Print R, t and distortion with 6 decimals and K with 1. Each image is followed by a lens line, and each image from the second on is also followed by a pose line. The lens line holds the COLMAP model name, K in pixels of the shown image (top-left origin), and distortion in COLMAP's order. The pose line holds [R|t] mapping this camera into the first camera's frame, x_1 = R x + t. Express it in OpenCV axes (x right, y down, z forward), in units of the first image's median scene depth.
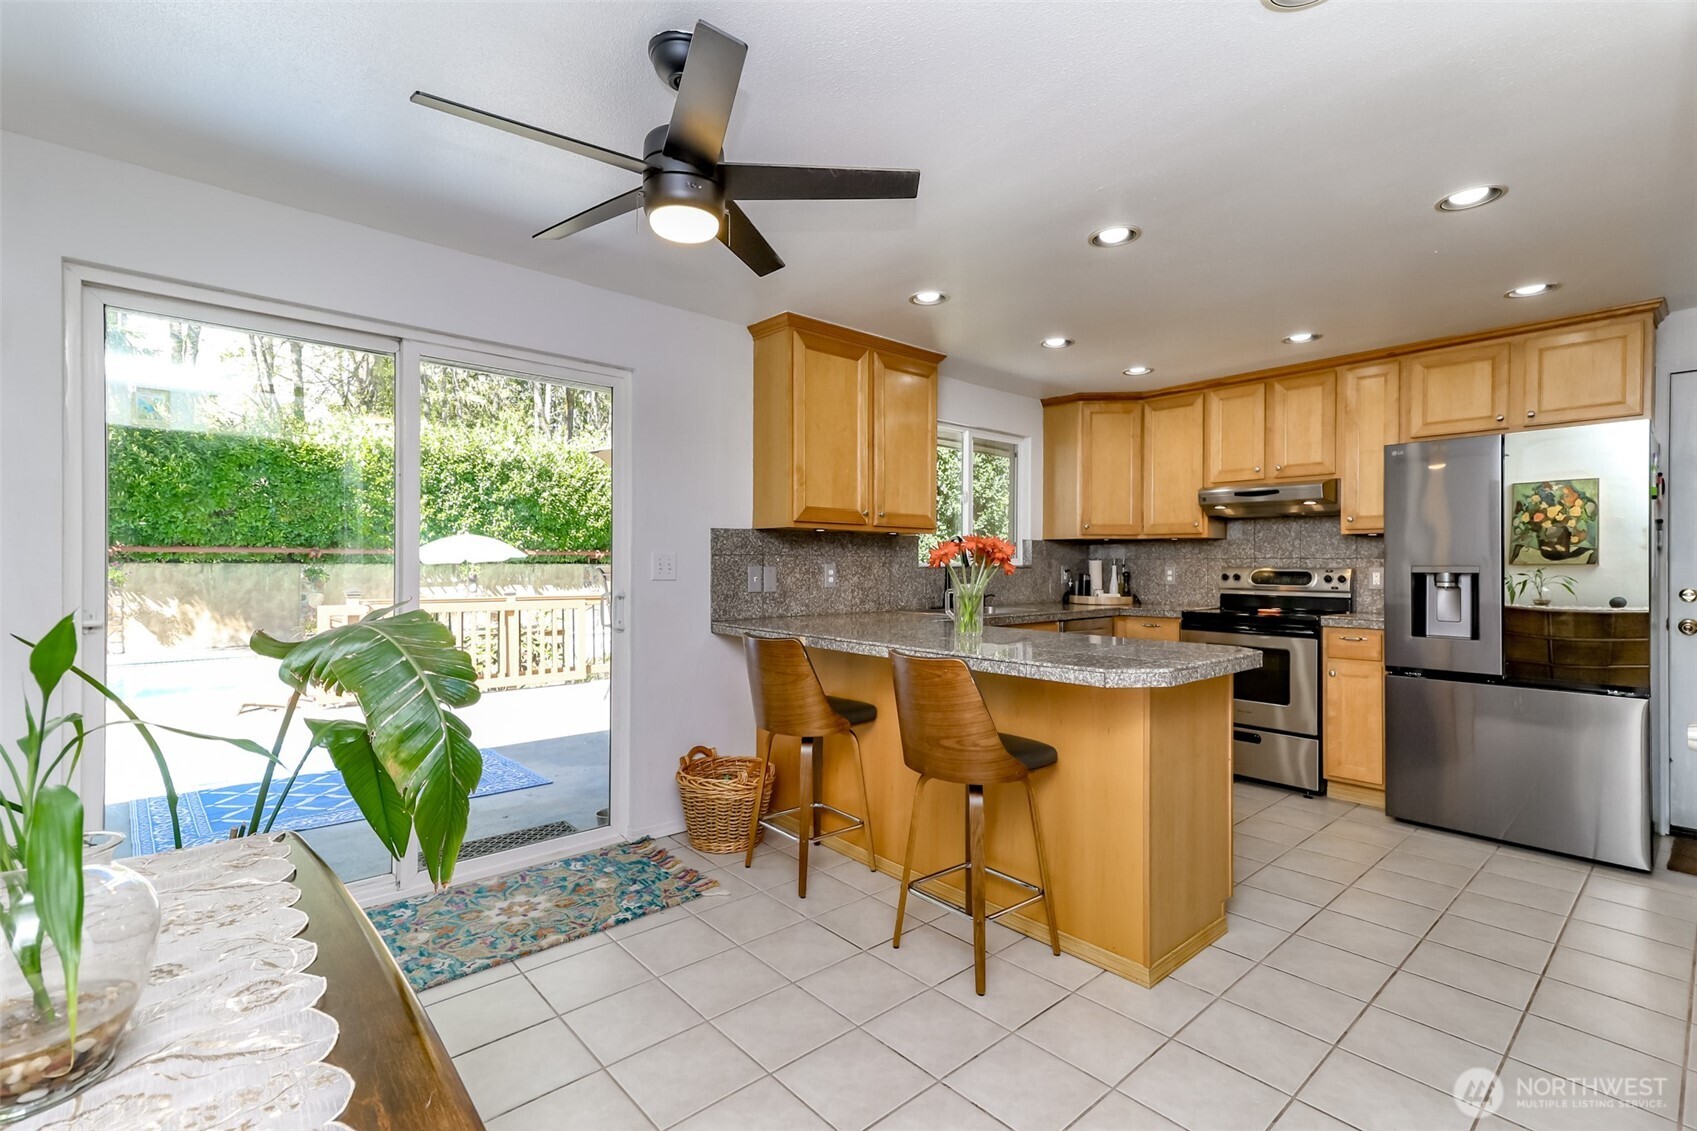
lens RADIAL K [[762.3, 0, 848.5], [0, 762.3, 565.5], [0, 0, 1]] dist [0.004083, 0.000707]
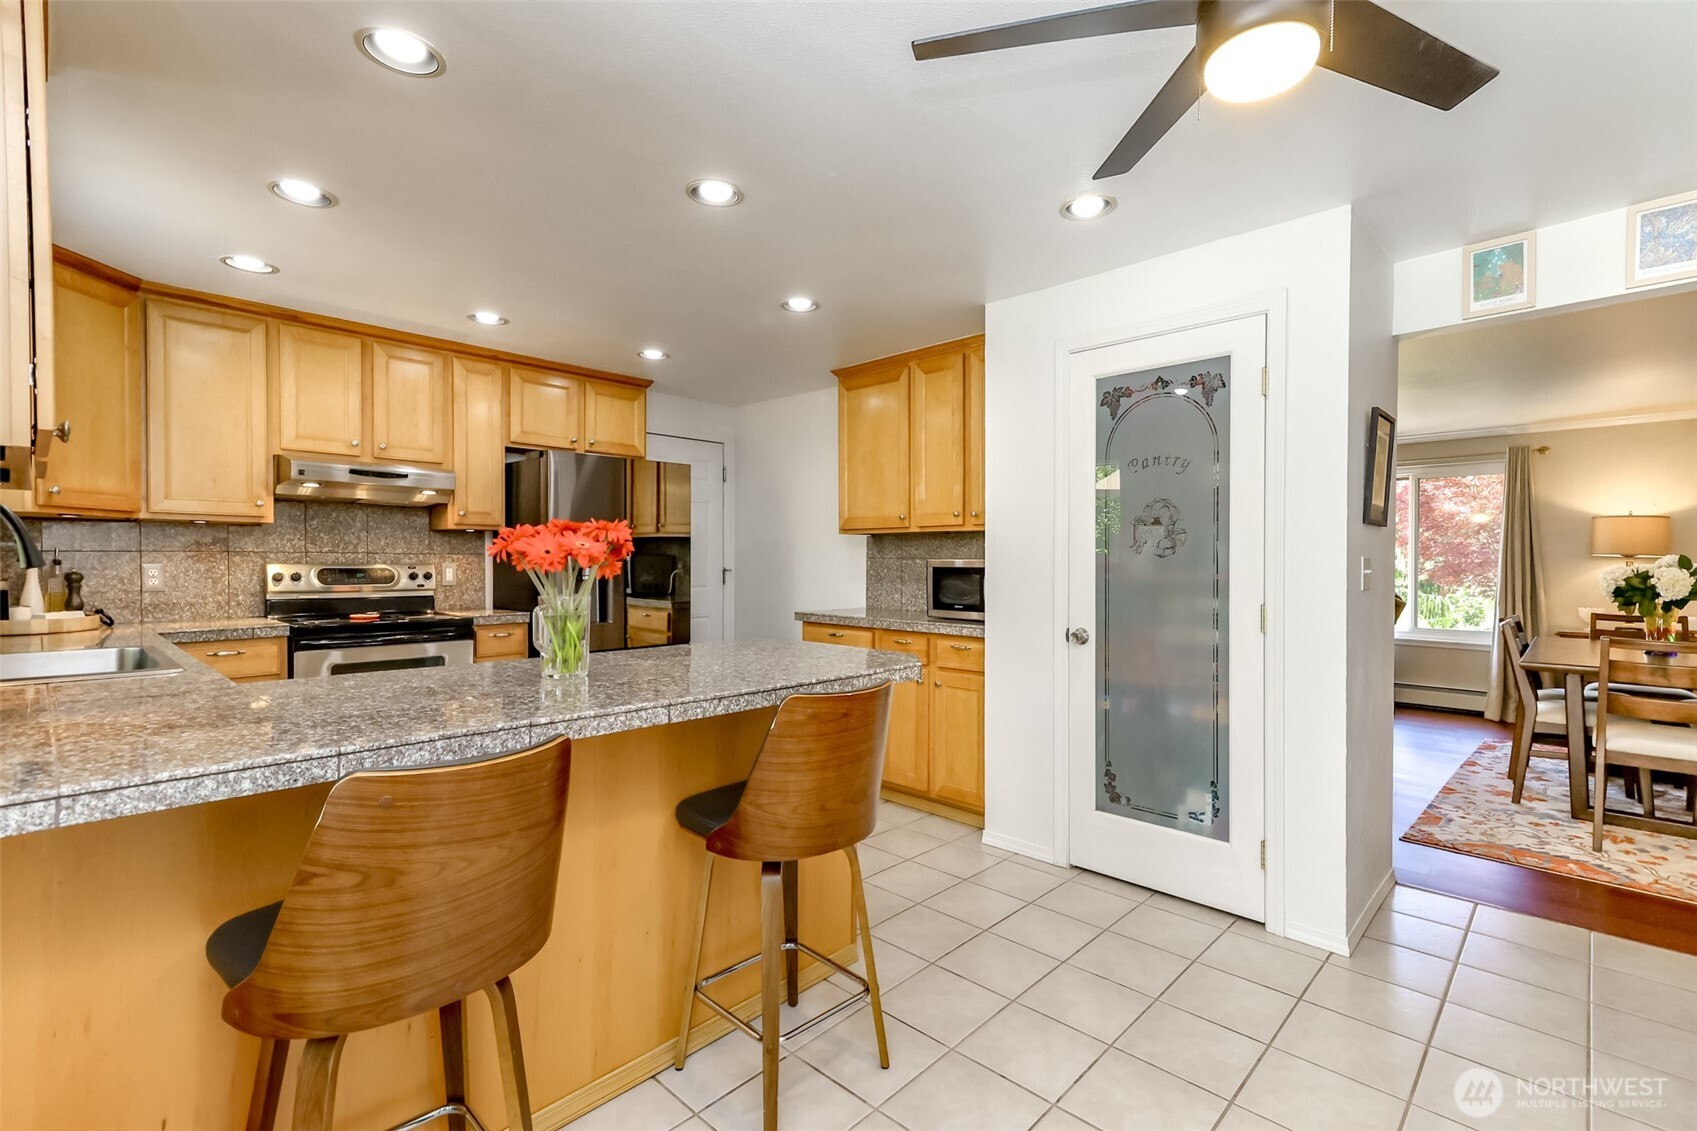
lens RADIAL K [[762.3, 0, 848.5], [0, 762.3, 565.5], [0, 0, 1]] dist [0.004083, 0.000707]
pose [[-0.085675, -0.006756, 0.996300, -0.231087], [-0.000927, 0.999977, 0.006701, -0.001198], [-0.996323, -0.000349, -0.085679, 0.389774]]
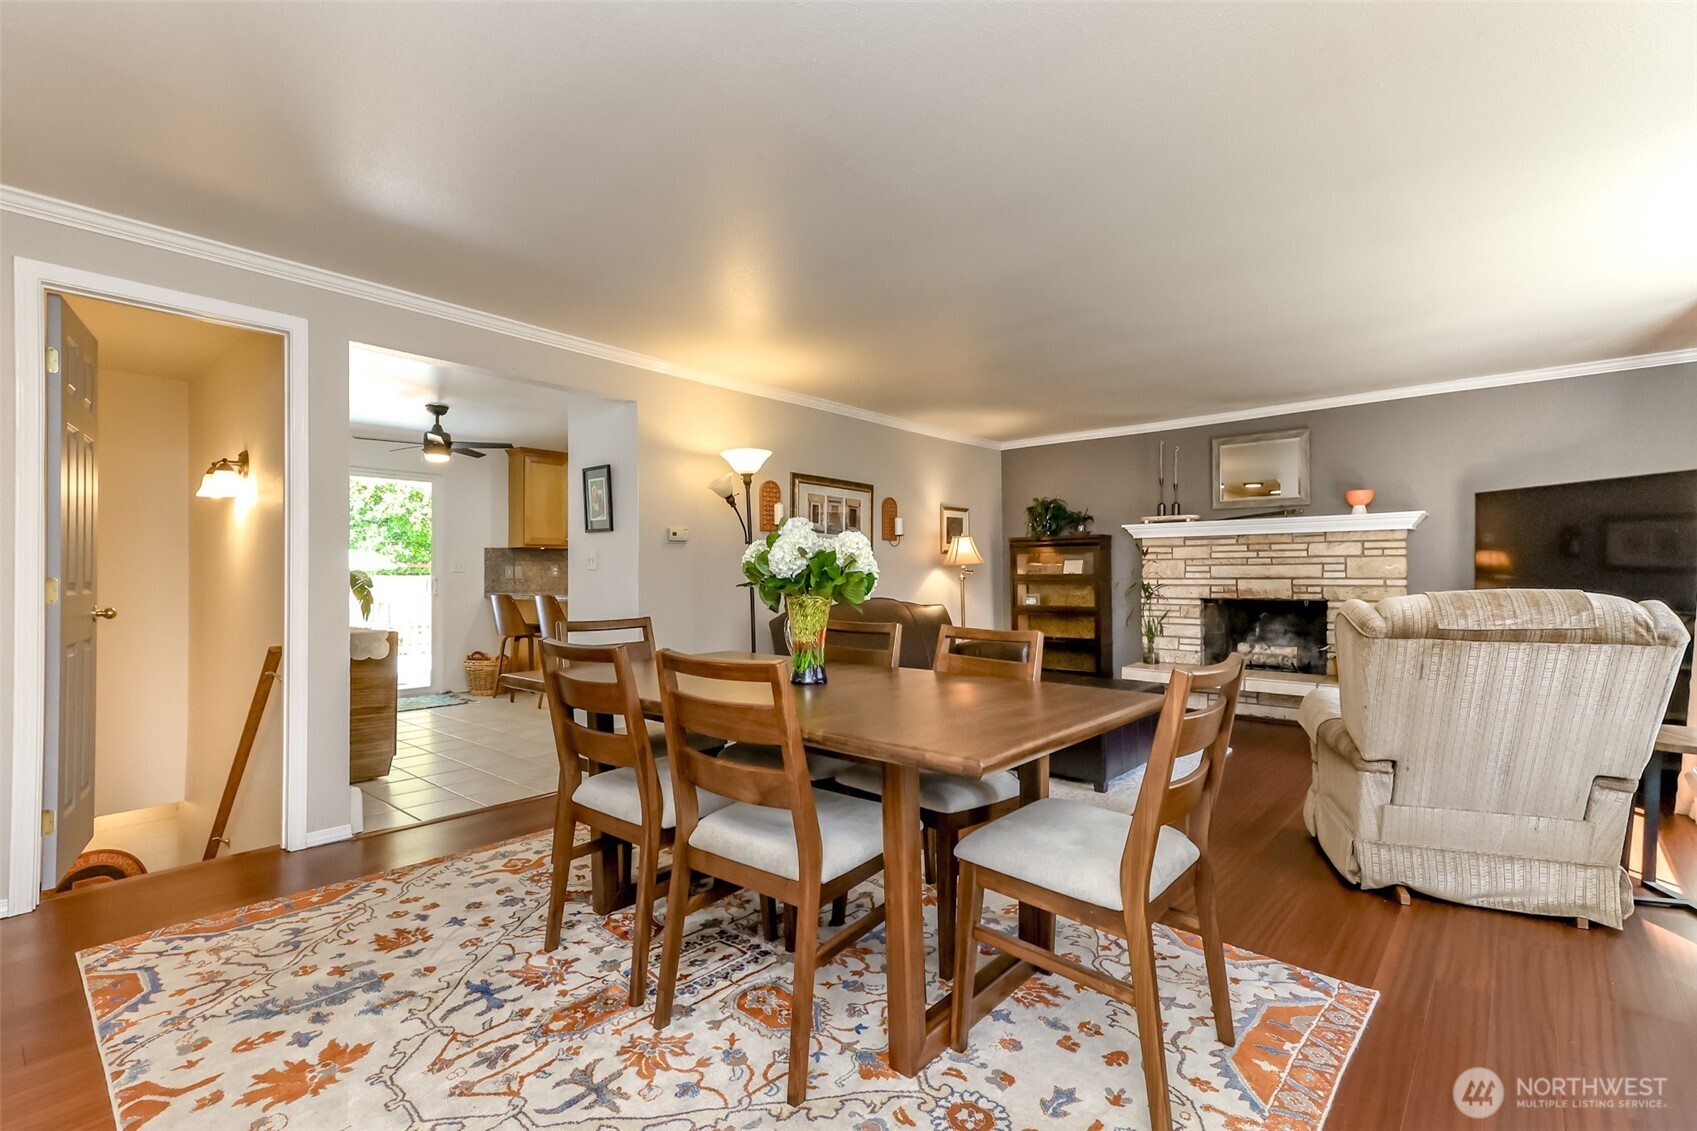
lens RADIAL K [[762.3, 0, 848.5], [0, 762.3, 565.5], [0, 0, 1]] dist [0.004083, 0.000707]
pose [[0.991465, -0.006198, 0.130226, 0.262442], [0.008334, 0.999839, -0.015863, 0.019759], [-0.130107, 0.016813, 0.991357, -0.594923]]
